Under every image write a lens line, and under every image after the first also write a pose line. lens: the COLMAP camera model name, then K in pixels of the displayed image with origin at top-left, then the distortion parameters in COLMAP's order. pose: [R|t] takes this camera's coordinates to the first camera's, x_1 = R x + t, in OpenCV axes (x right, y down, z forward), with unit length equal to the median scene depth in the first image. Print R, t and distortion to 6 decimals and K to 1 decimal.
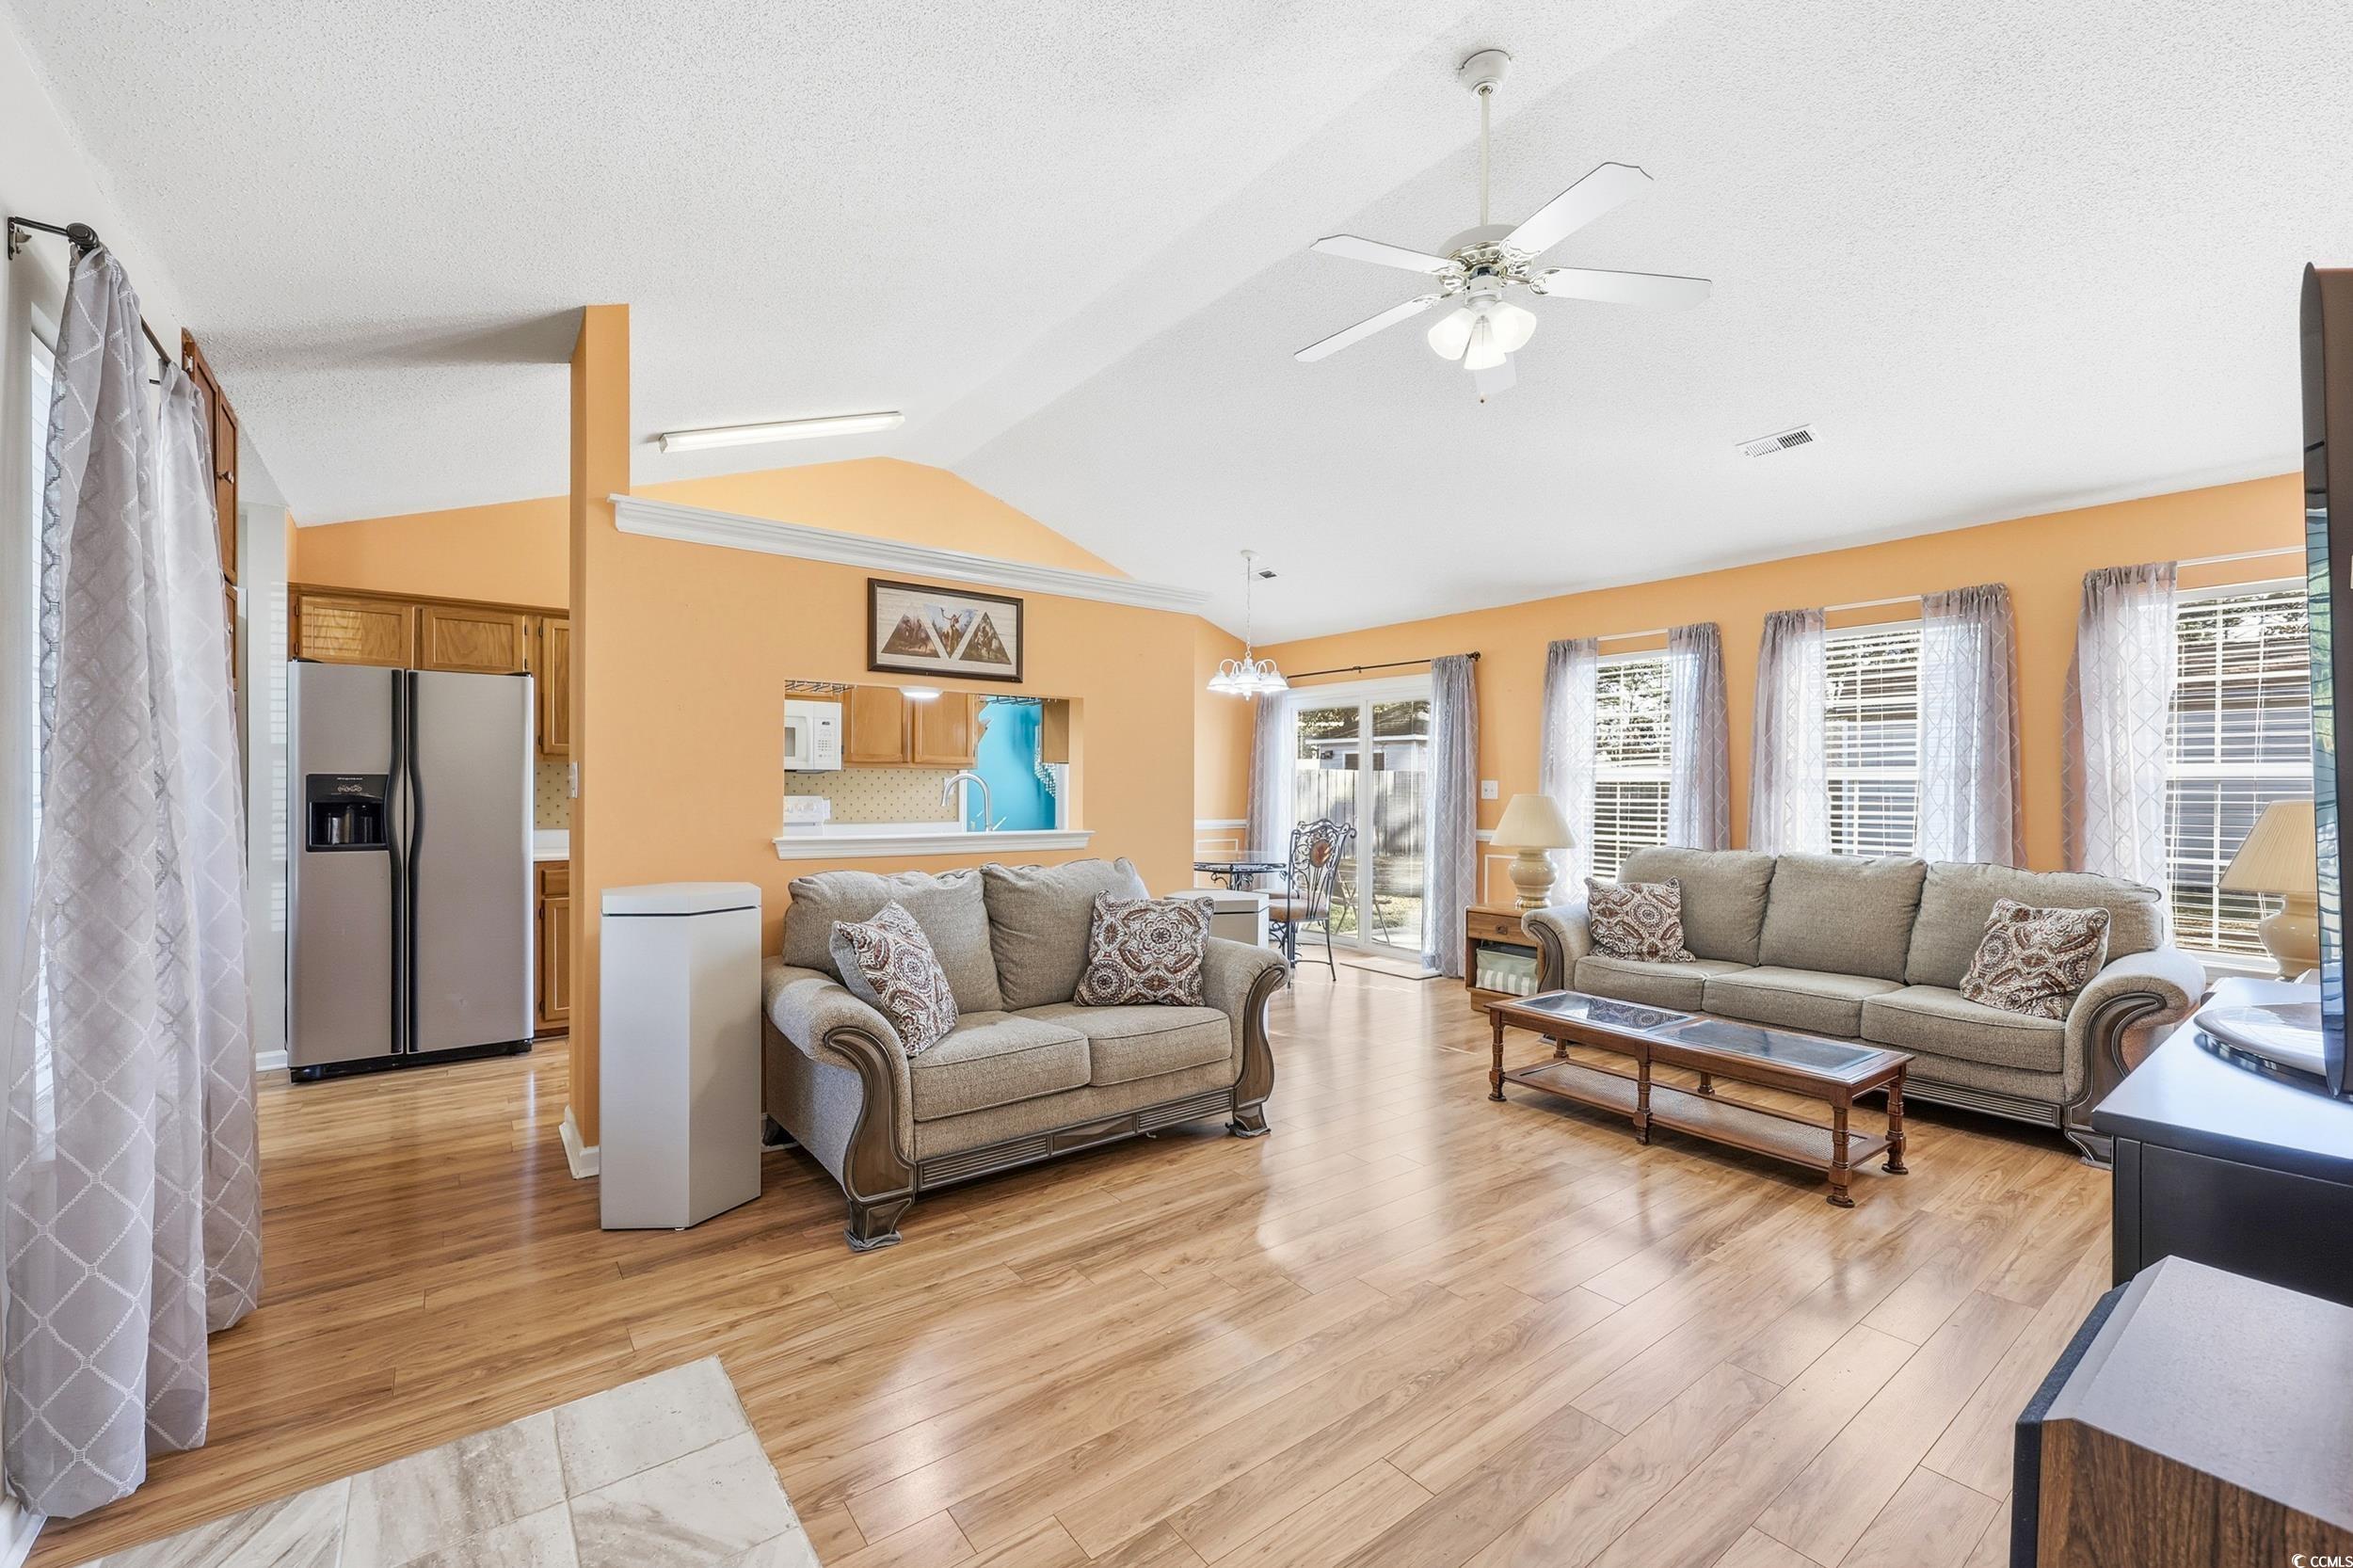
lens RADIAL K [[962.3, 0, 1176.5], [0, 962.3, 784.0], [0, 0, 1]] dist [-0.000328, 0.000024]
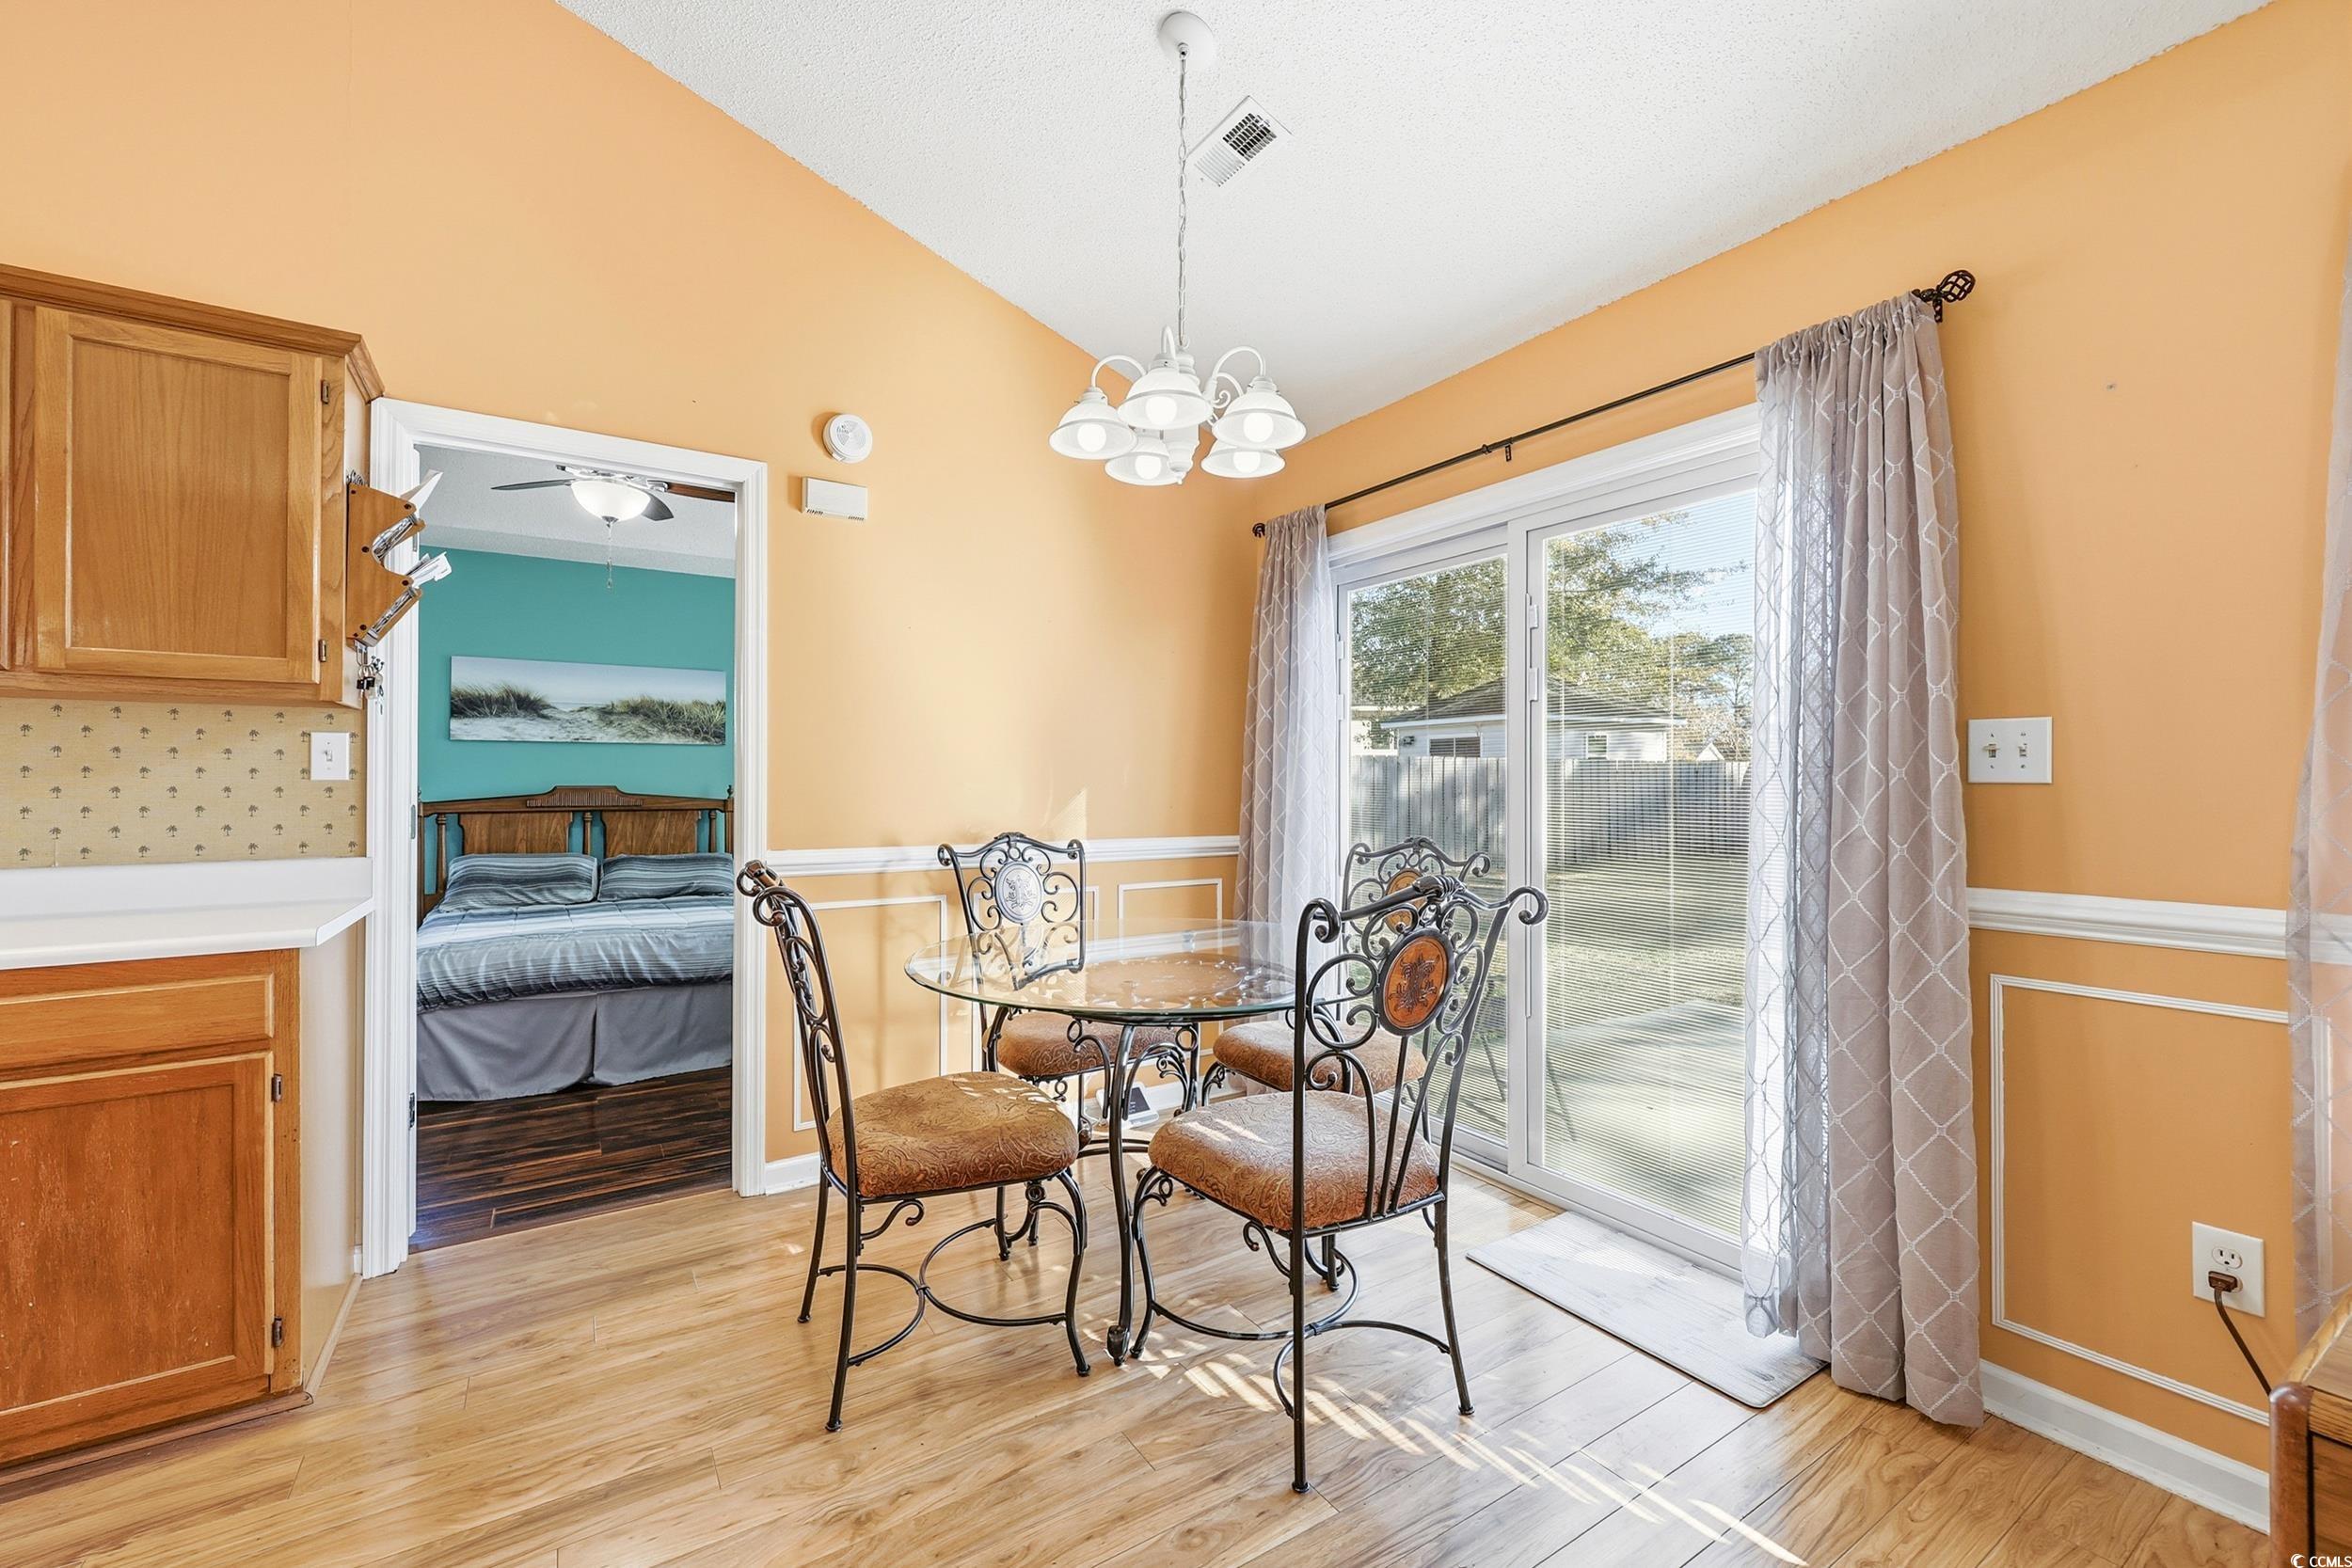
lens RADIAL K [[961.8, 0, 1176.0], [0, 961.8, 784.0], [0, 0, 1]] dist [-0.000328, 0.000024]
pose [[0.997020, -0.006523, -0.076872, 0.099715], [0.006450, 0.999978, -0.001191, 0.015331], [0.076878, 0.000692, 0.997040, 0.700131]]
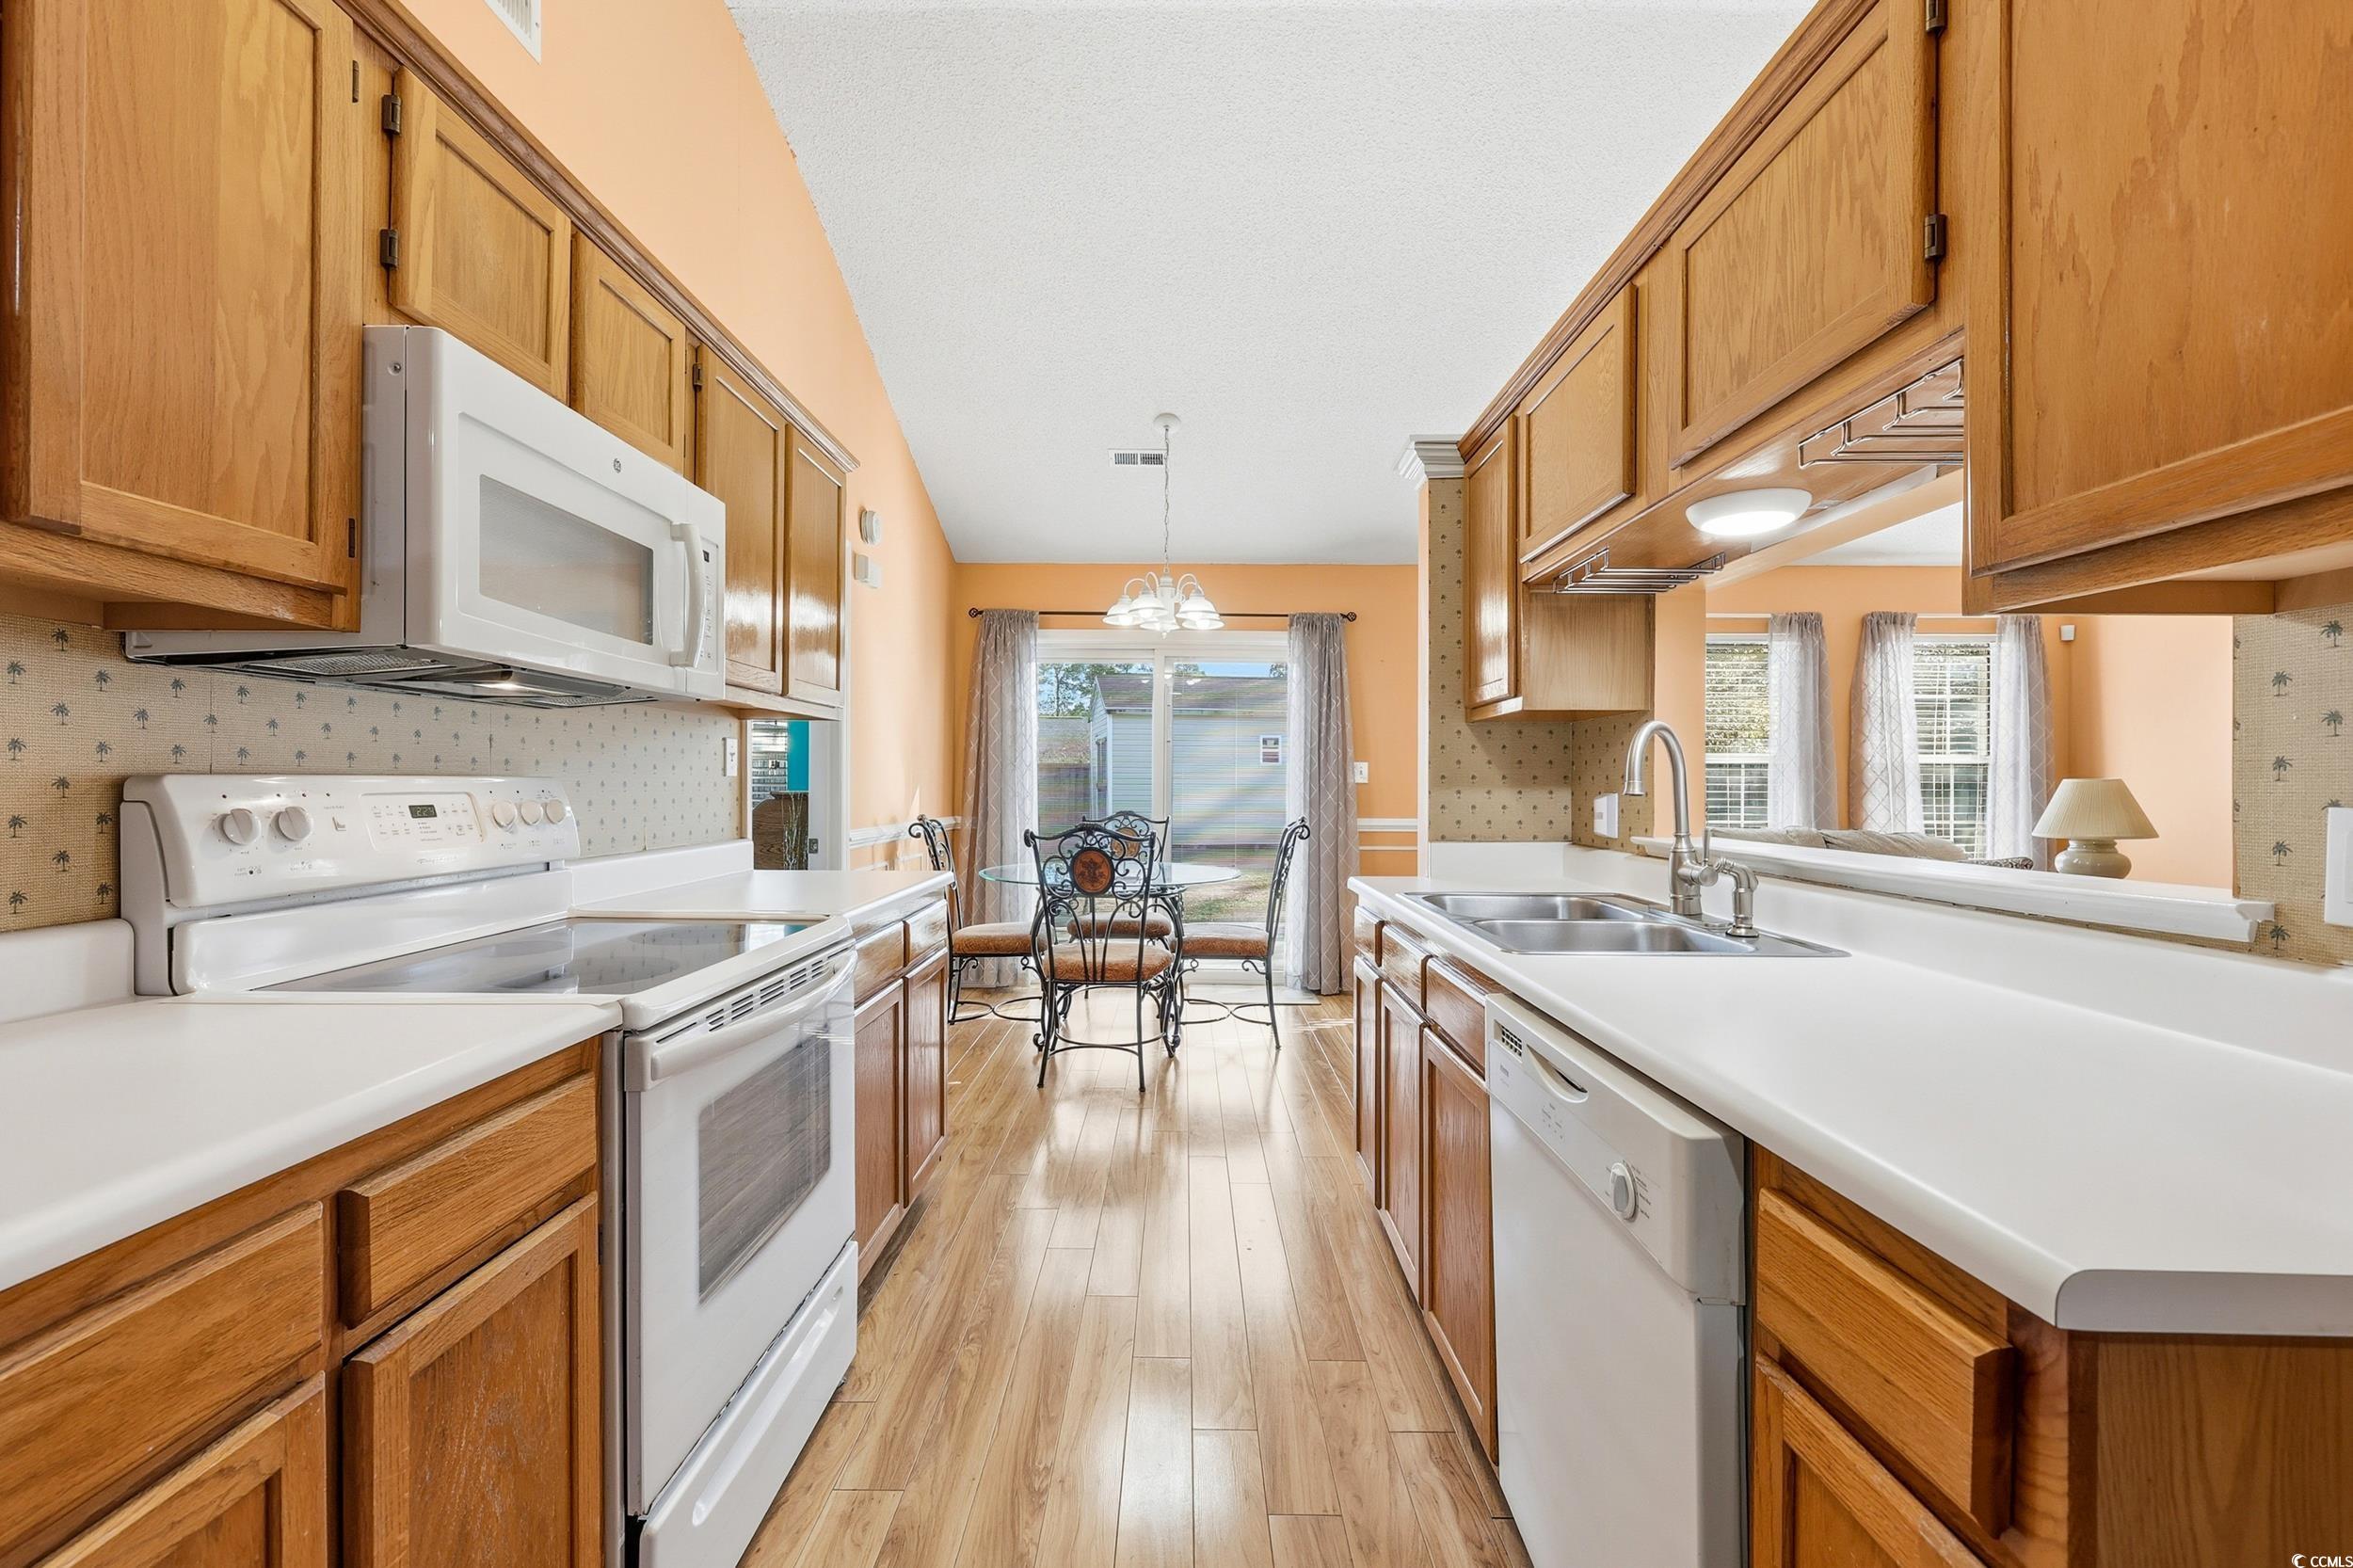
lens RADIAL K [[962.3, 0, 1176.5], [0, 962.3, 784.0], [0, 0, 1]] dist [-0.000328, 0.000024]
pose [[0.611816, -0.001667, 0.790998, -0.469289], [-0.003183, 0.999984, 0.004569, 0.012433], [-0.790994, -0.005313, 0.611801, 0.603539]]
